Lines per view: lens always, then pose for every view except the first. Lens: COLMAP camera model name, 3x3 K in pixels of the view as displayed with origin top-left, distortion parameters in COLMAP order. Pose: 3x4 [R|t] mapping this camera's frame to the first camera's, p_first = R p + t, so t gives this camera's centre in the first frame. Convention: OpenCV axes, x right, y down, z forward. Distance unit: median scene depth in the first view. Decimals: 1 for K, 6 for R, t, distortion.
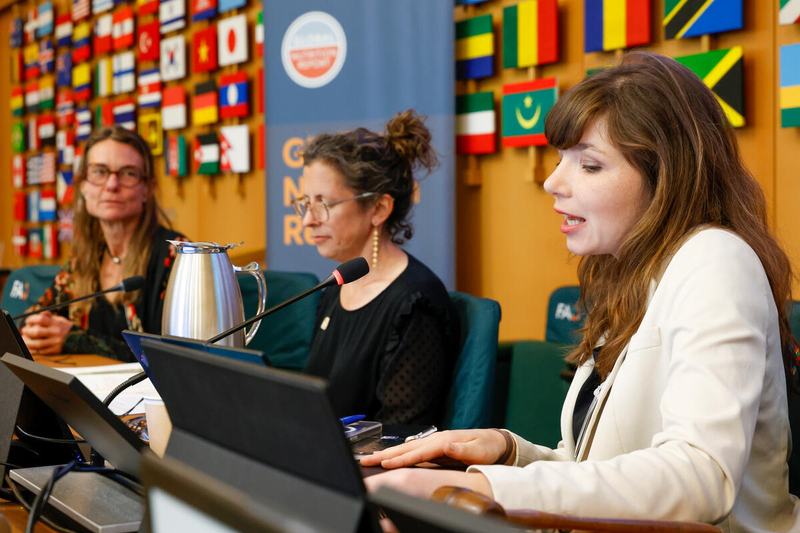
lens RADIAL K [[1493.7, 0, 400.0], [0, 1493.7, 266.5], [0, 0, 1]] dist [0.030570, -0.031486]
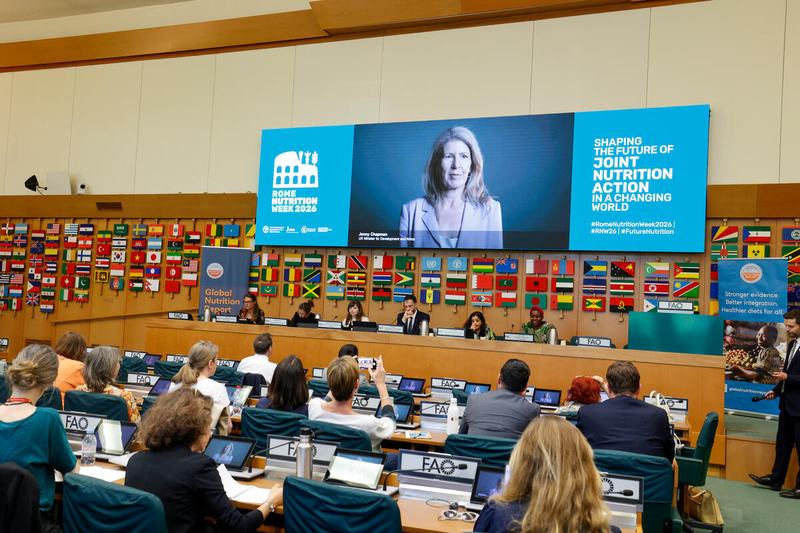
lens RADIAL K [[1493.7, 0, 400.0], [0, 1493.7, 266.5], [0, 0, 1]] dist [0.030570, -0.031486]
pose [[0.796657, 0.082265, 0.598808, -1.954761], [-0.044976, 0.996016, -0.076998, 0.146211], [-0.602757, 0.034409, 0.797183, -2.523031]]
